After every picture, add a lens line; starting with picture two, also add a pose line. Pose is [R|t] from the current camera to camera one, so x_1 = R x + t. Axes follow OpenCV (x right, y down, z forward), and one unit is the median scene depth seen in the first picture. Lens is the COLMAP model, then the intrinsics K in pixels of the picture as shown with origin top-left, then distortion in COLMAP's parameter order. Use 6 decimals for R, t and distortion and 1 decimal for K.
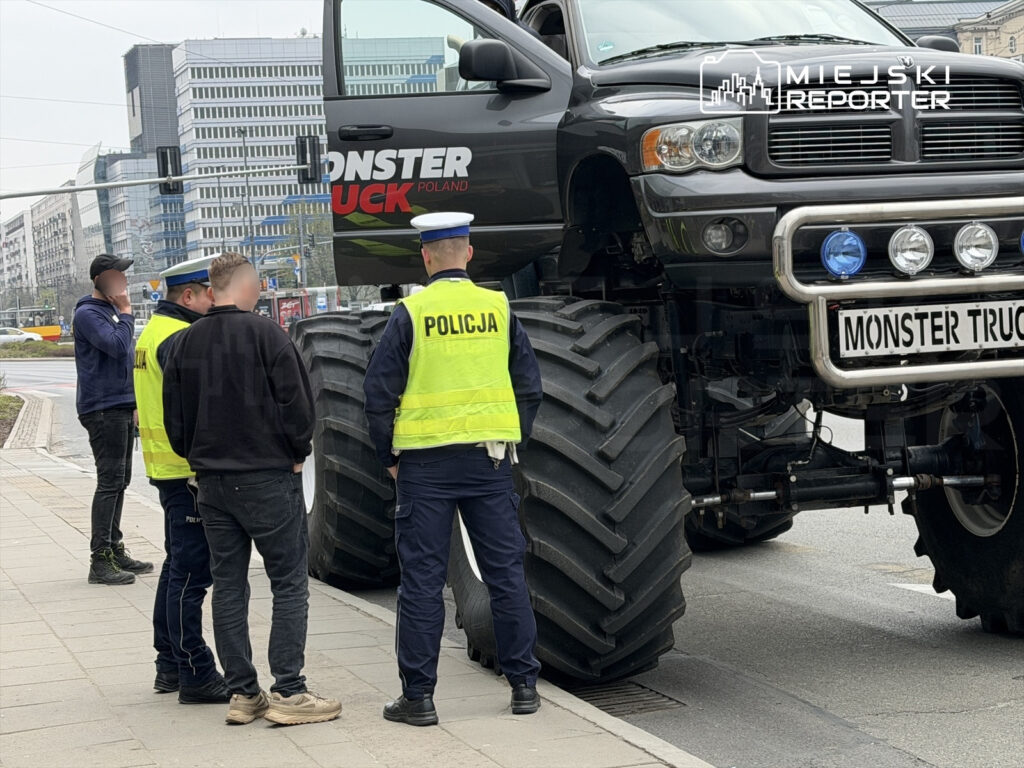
lens RADIAL K [[2093.8, 0, 516.3], [0, 2093.8, 385.3], [0, 0, 1]] dist [0.190735, 0.000000]
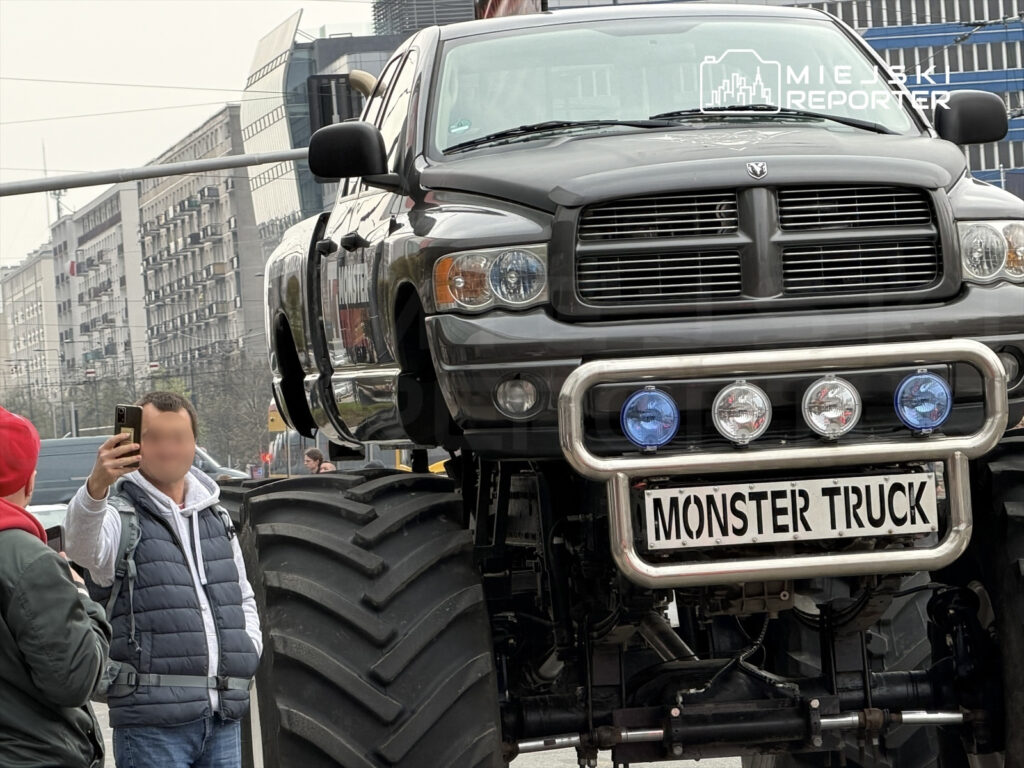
lens RADIAL K [[5648.2, 0, 510.6], [0, 5648.2, 382.3], [0, 0, 1]] dist [0.364563, 0.000000]
pose [[0.986314, -0.010294, -0.164553, 0.412612], [0.003361, 0.999097, -0.042360, 0.012604], [0.164841, 0.041228, 0.985458, -1.007348]]
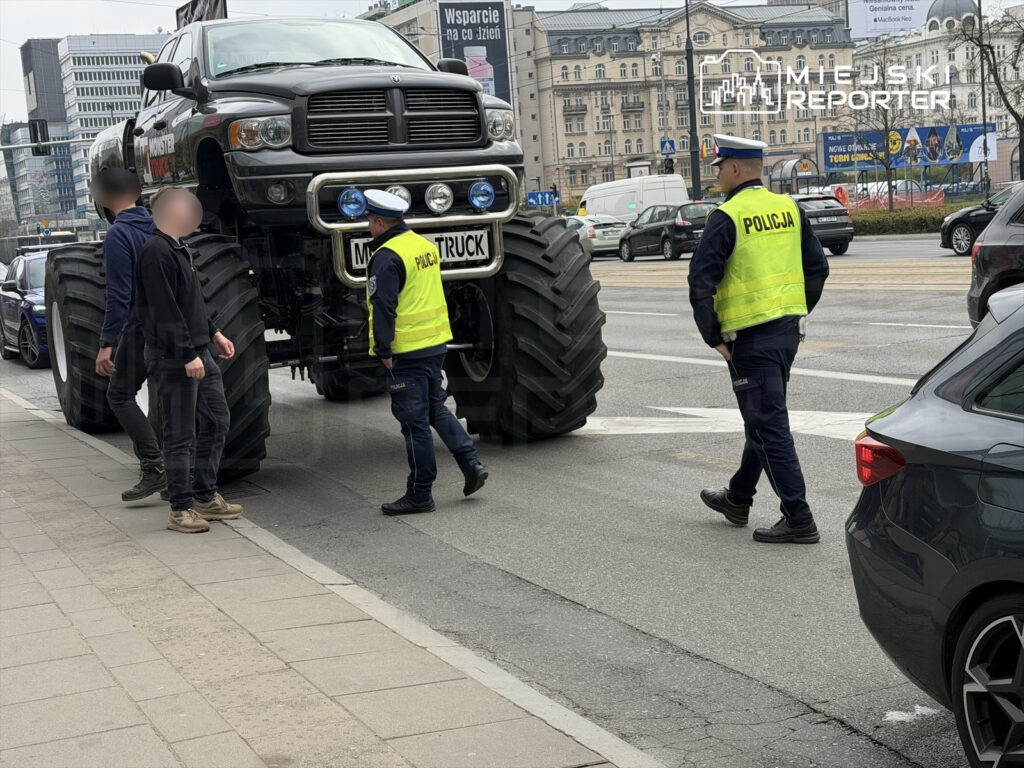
lens RADIAL K [[1539.4, 0, 502.5], [0, 1539.4, 389.0], [0, 0, 1]] dist [0.127624, 0.000000]
pose [[0.994283, -0.026215, 0.103511, 0.130581], [0.019773, 0.997832, 0.062777, 0.005680], [-0.104933, -0.060371, 0.992645, -0.154101]]
